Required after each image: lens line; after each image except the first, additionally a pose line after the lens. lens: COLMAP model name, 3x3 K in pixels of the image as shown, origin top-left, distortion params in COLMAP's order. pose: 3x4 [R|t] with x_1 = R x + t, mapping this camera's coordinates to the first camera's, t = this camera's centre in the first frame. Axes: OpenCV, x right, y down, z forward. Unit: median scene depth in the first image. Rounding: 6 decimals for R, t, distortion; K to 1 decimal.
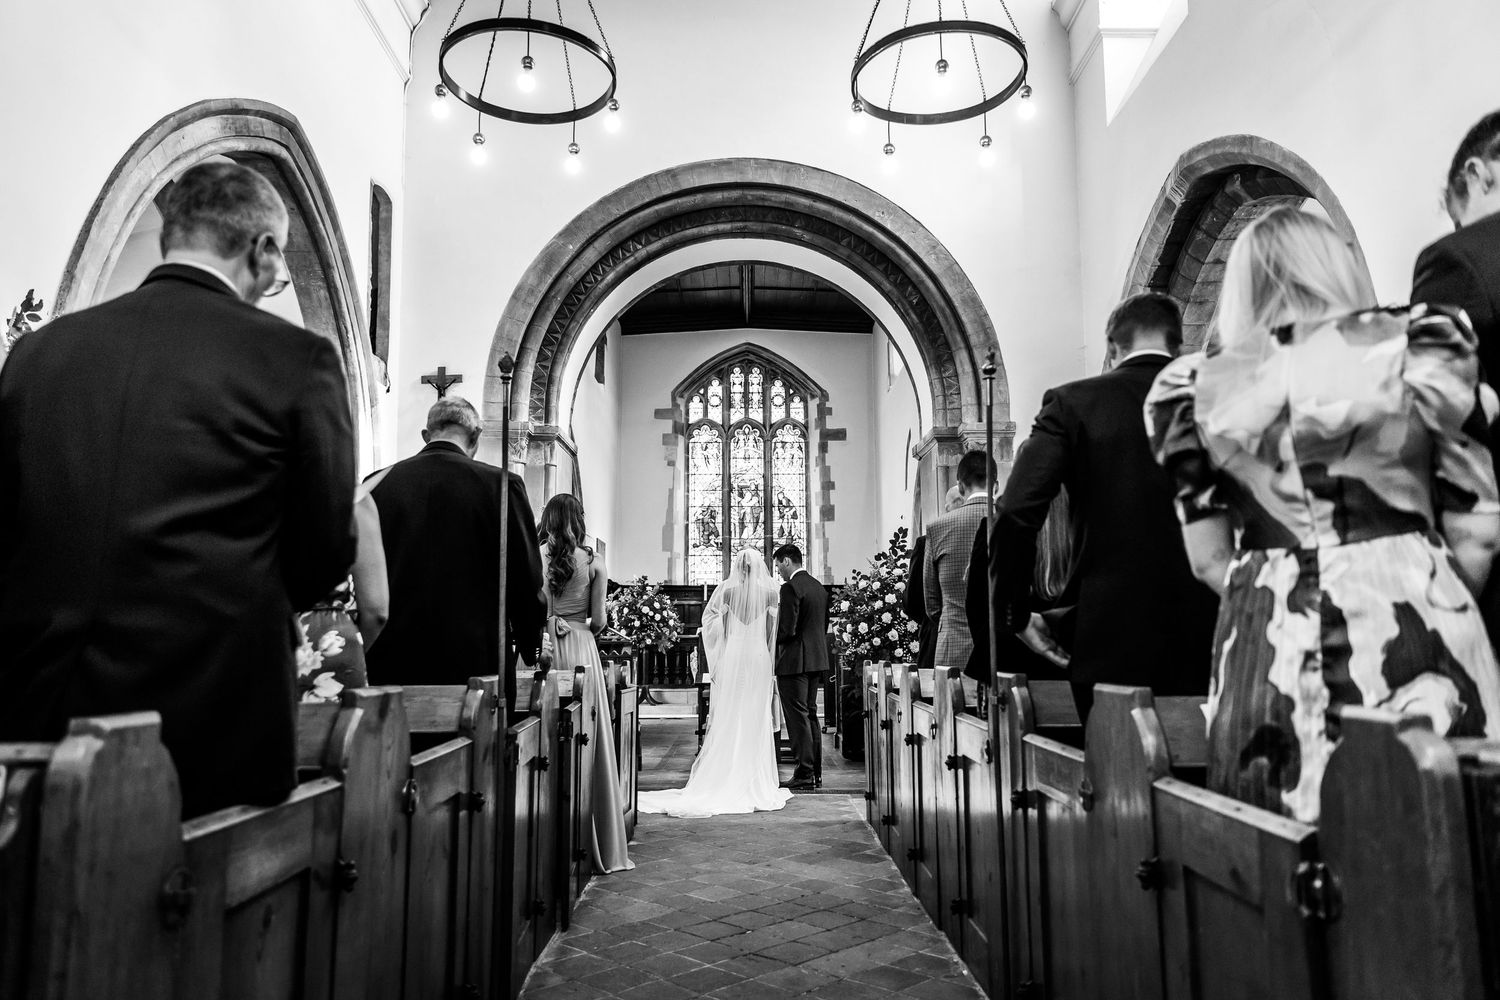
lens RADIAL K [[1074.0, 0, 703.7], [0, 1074.0, 508.7], [0, 0, 1]] dist [0.014091, -0.019191]
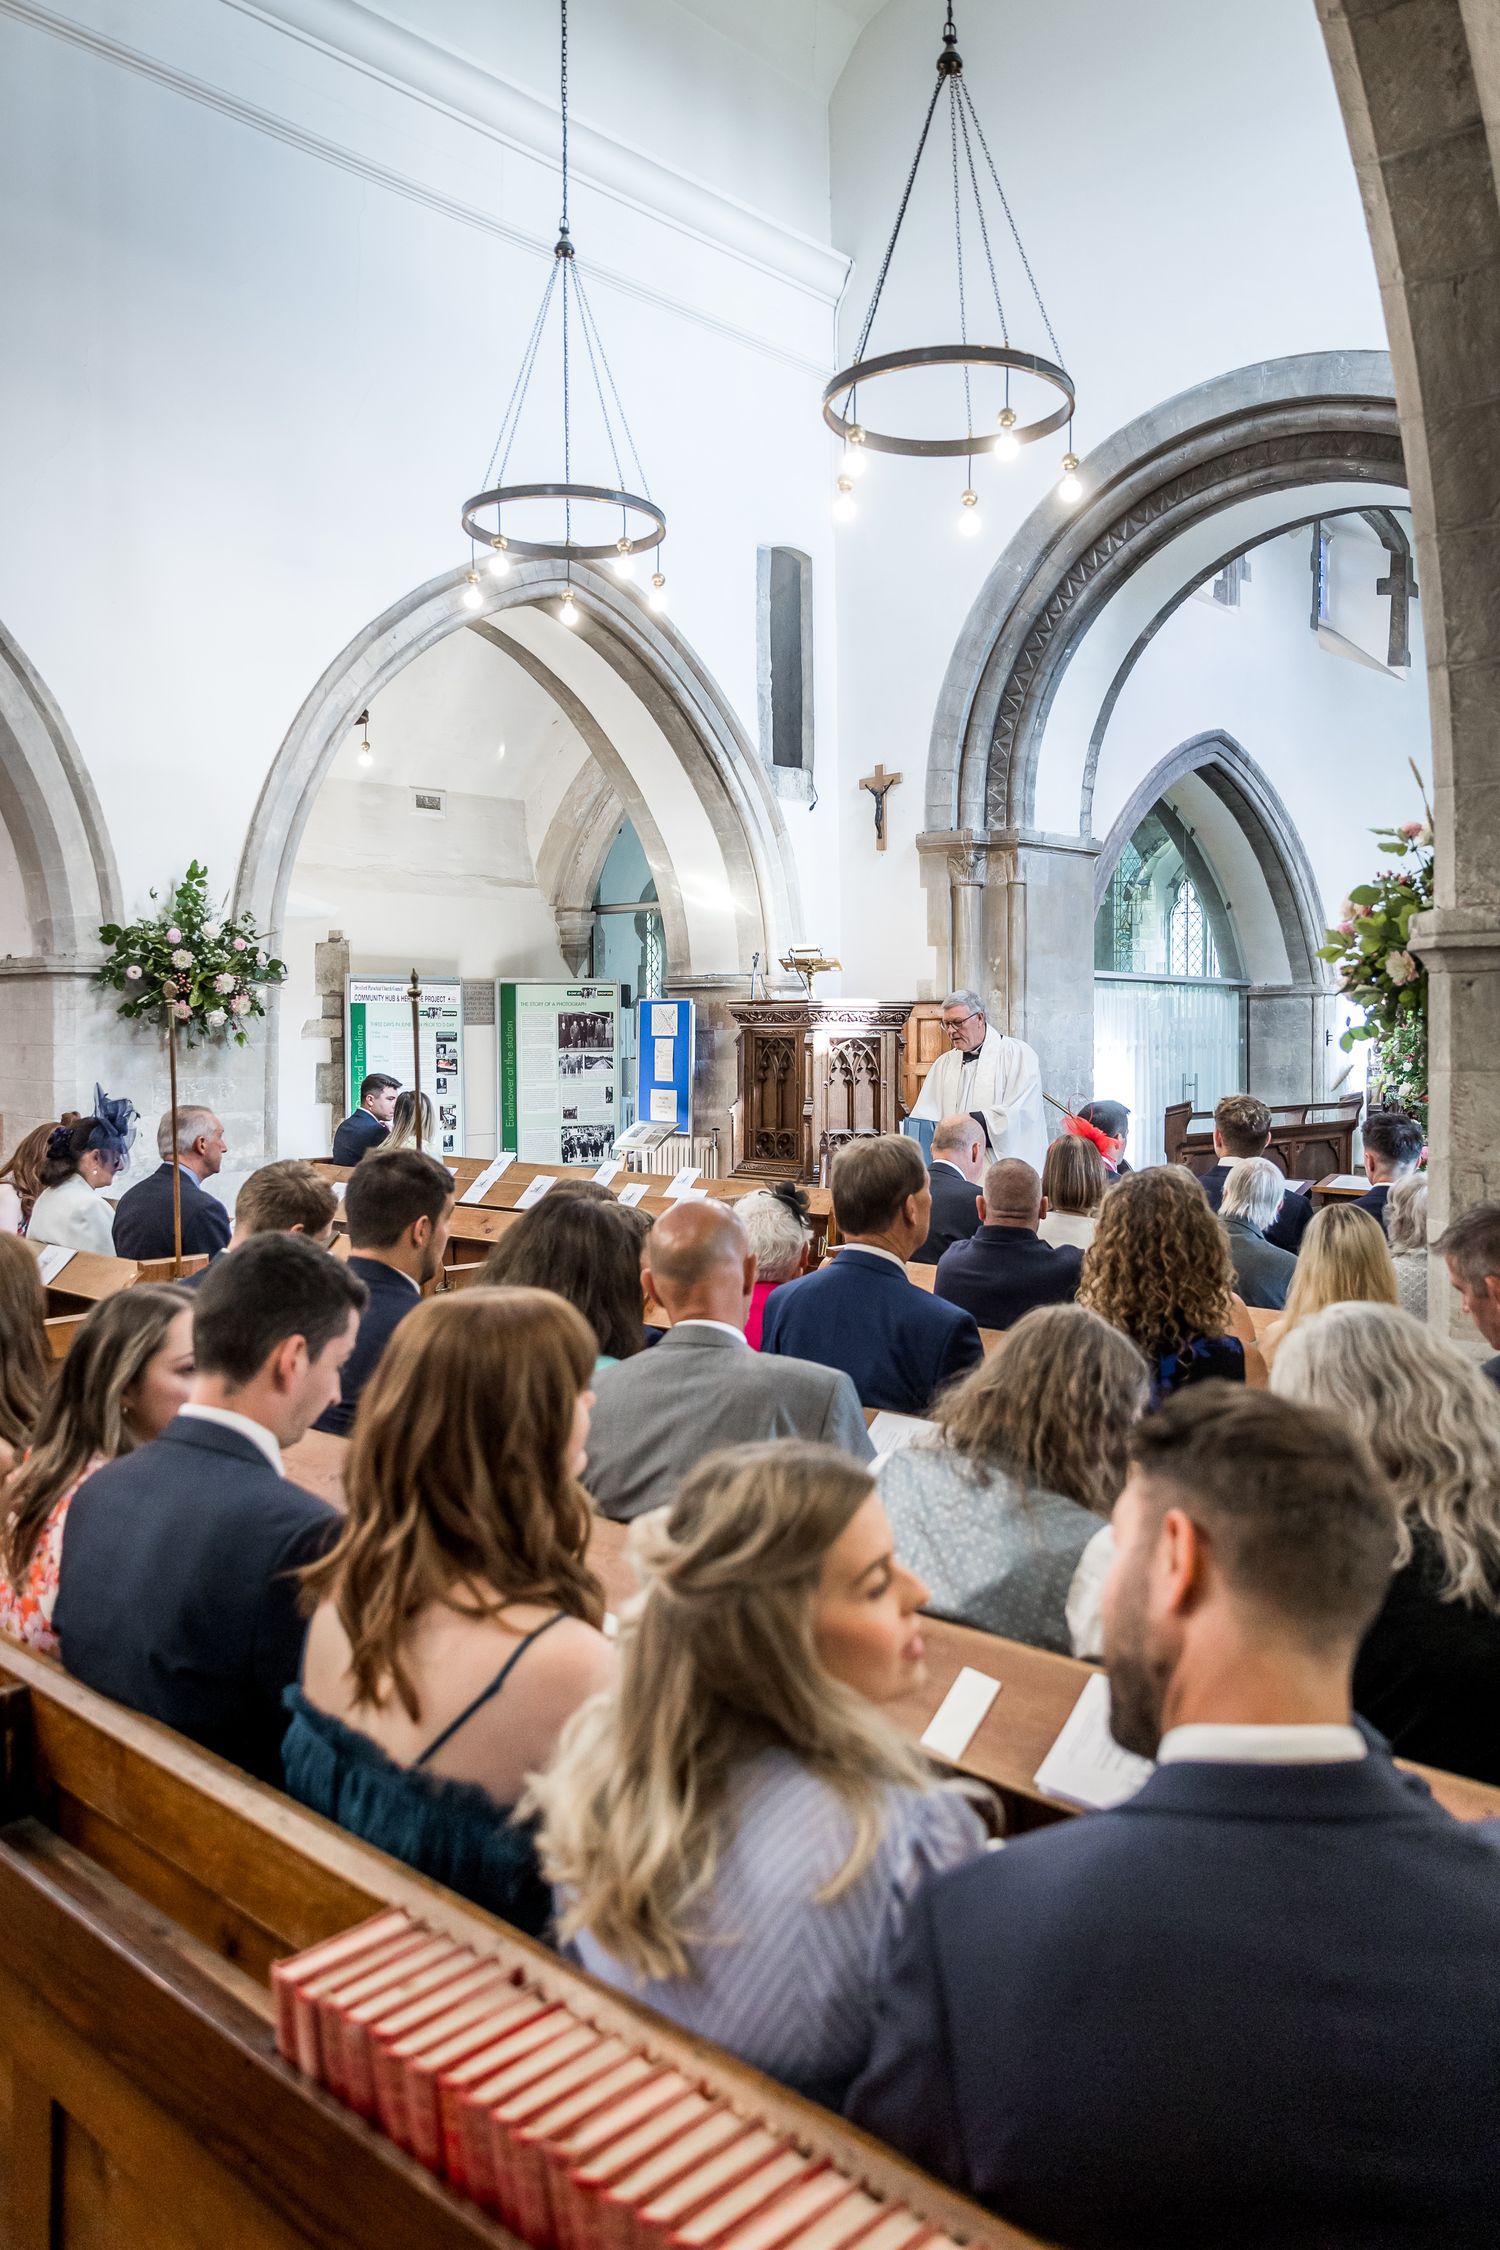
lens RADIAL K [[1611.0, 0, 719.8], [0, 1611.0, 1077.4], [0, 0, 1]] dist [0.014091, -0.019191]
pose [[0.729899, 0.022878, -0.683172, 0.453217], [0.092729, 0.986887, 0.132121, -0.072916], [0.677236, -0.159785, 0.718206, 0.062495]]
